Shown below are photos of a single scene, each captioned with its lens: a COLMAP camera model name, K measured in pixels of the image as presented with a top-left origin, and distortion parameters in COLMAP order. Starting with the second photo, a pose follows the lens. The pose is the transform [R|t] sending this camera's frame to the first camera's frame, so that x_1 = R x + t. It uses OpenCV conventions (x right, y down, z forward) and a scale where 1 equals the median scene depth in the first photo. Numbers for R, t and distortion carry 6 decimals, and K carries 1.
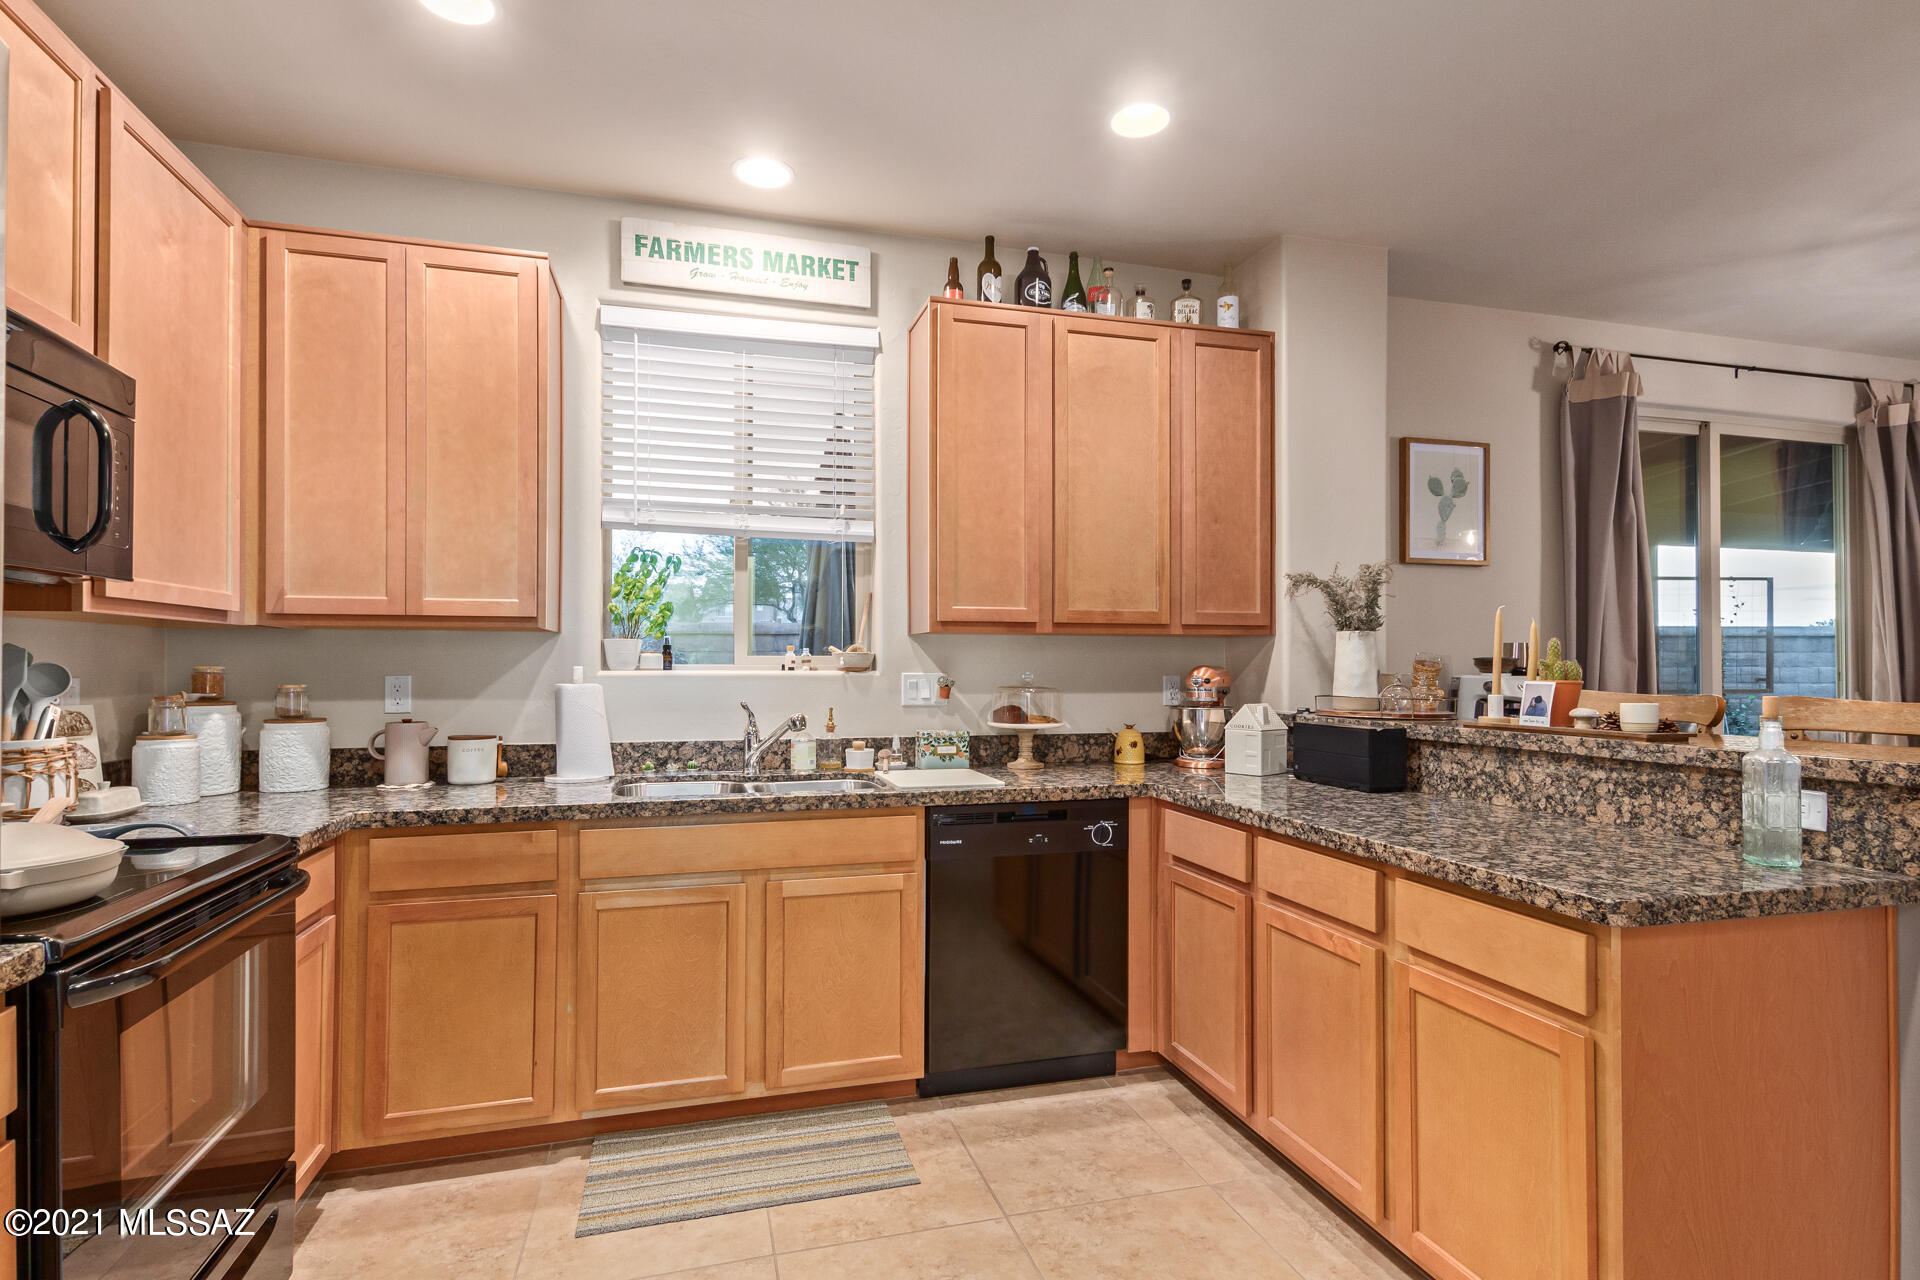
lens RADIAL K [[941.1, 0, 952.8], [0, 941.1, 660.2], [0, 0, 1]] dist [0.012845, -0.000903]
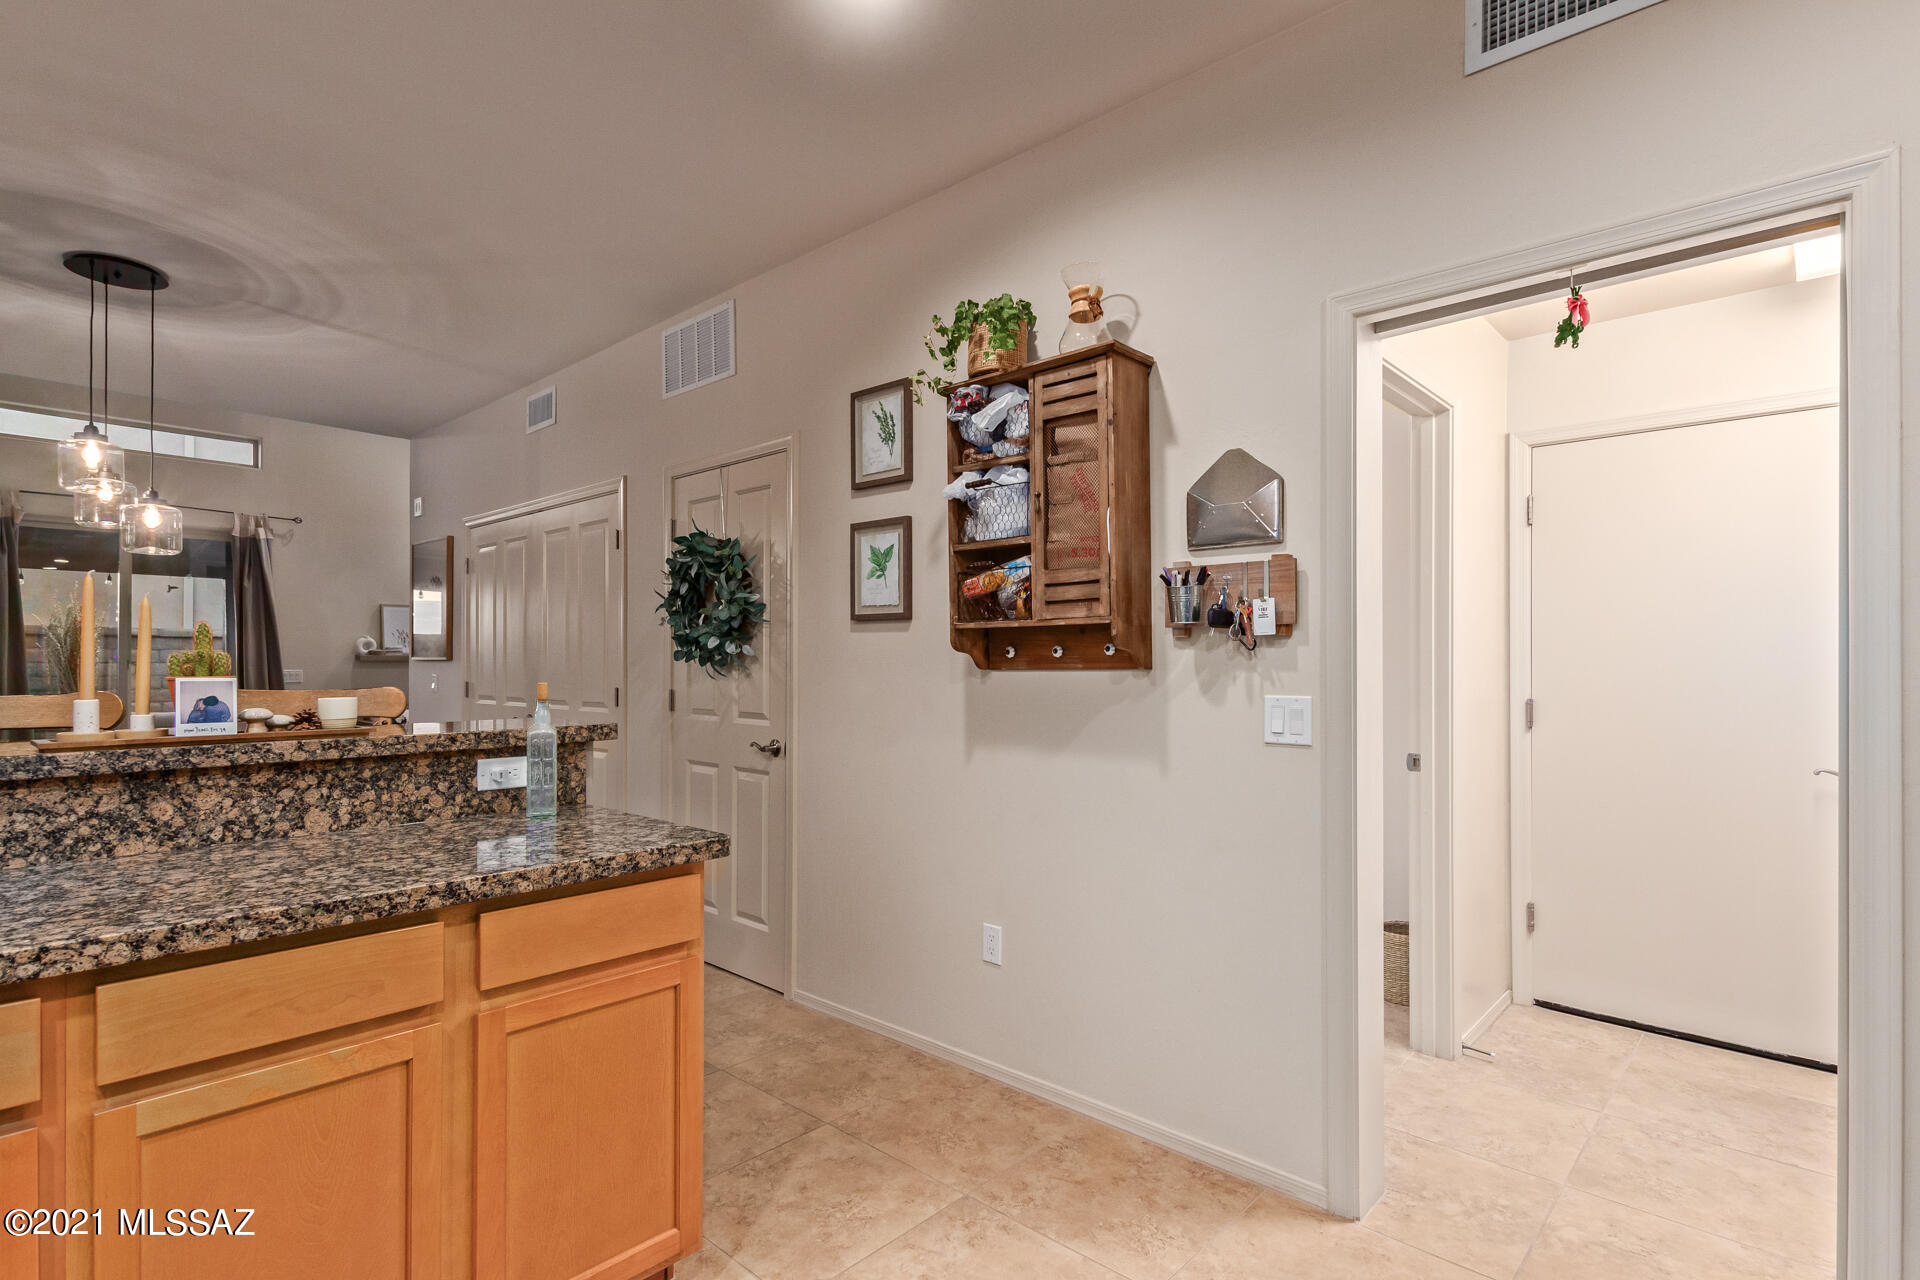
lens RADIAL K [[941.1, 0, 952.8], [0, 941.1, 660.2], [0, 0, 1]] dist [0.012845, -0.000903]
pose [[-0.529799, 0.005583, 0.848105, -0.393948], [-0.003127, 0.999959, -0.008536, 0.014110], [-0.848117, -0.007175, -0.529760, 0.973102]]
